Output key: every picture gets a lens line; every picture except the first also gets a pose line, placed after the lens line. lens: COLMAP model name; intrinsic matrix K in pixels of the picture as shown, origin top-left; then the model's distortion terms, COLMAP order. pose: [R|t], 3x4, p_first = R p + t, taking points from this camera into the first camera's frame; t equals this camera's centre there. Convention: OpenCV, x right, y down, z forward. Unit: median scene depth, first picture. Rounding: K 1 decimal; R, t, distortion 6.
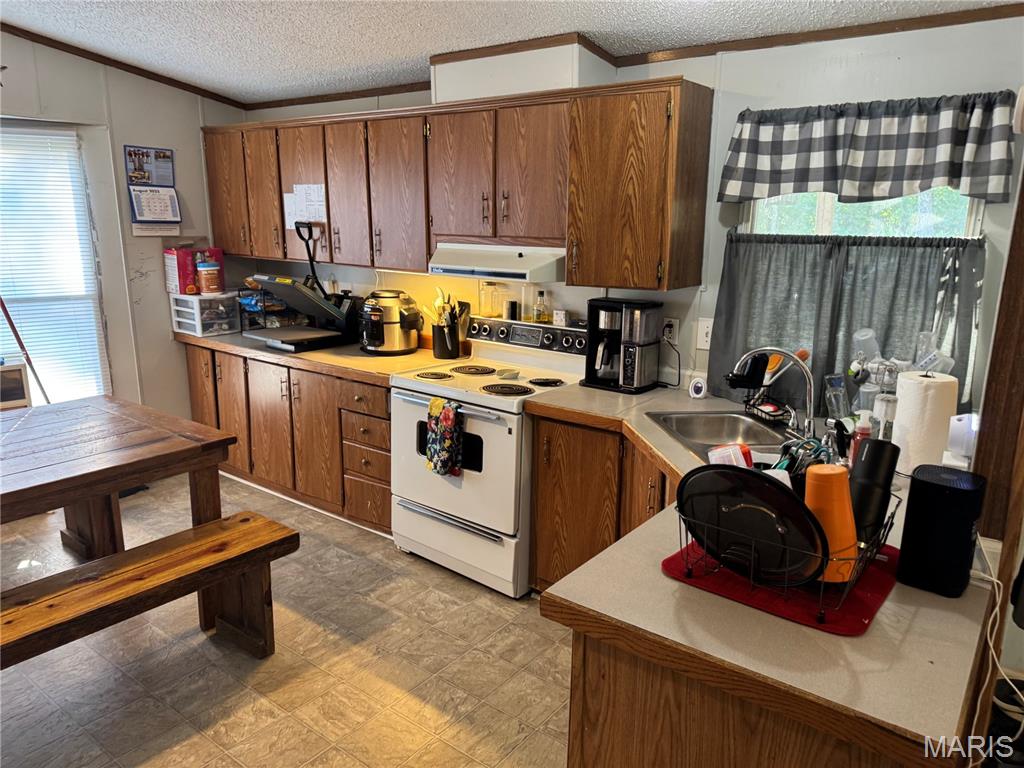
lens RADIAL K [[716.9, 0, 507.4], [0, 716.9, 381.2], [0, 0, 1]] dist [0.071270, -0.101181]
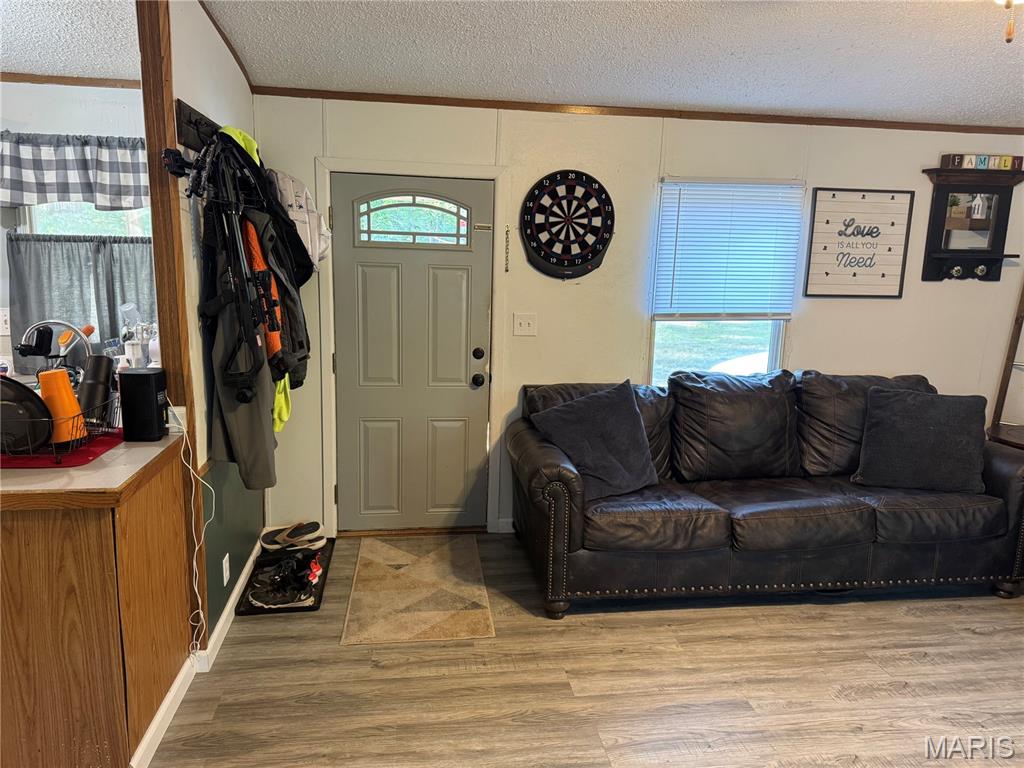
lens RADIAL K [[725.5, 0, 512.0], [0, 725.5, 384.0], [0, 0, 1]] dist [0.087012, -0.102767]
pose [[0.699557, -0.124656, 0.703620, 0.005282], [0.145176, 0.988924, 0.030863, 0.125530], [-0.699674, 0.080558, 0.709906, -0.425678]]
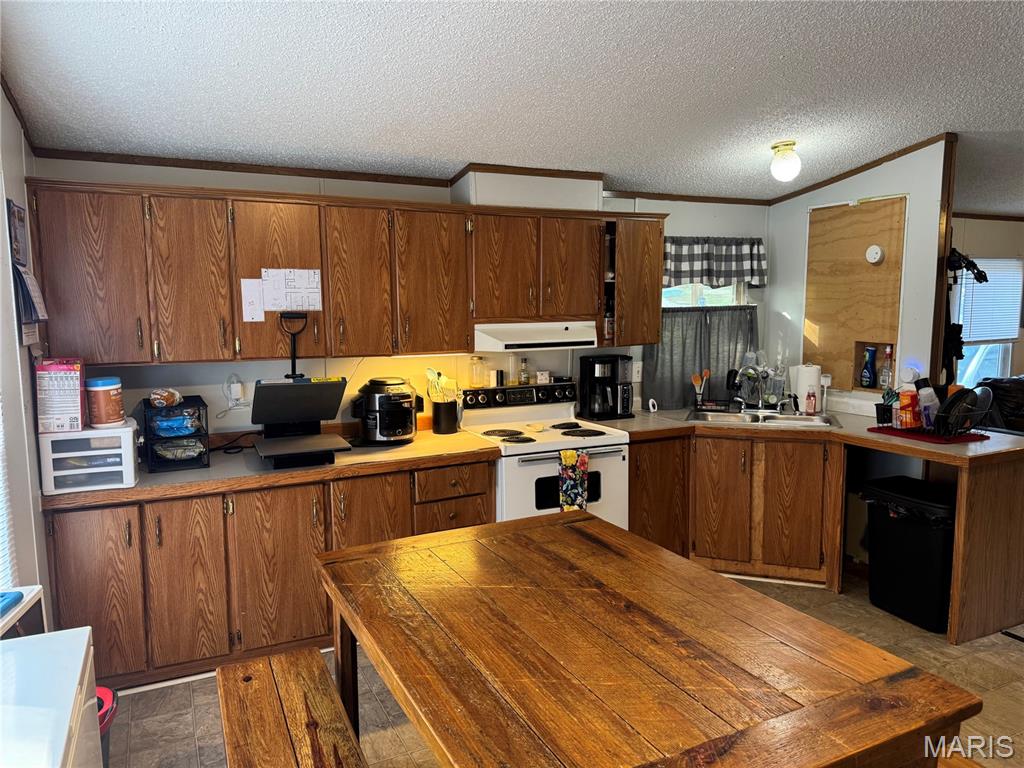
lens RADIAL K [[716.9, 0, 507.4], [0, 716.9, 381.2], [0, 0, 1]] dist [0.071270, -0.101181]
pose [[0.462402, -0.122676, 0.878143, -1.368439], [0.209831, 0.977391, 0.026051, -0.164270], [-0.861484, 0.172215, 0.477689, 0.579735]]
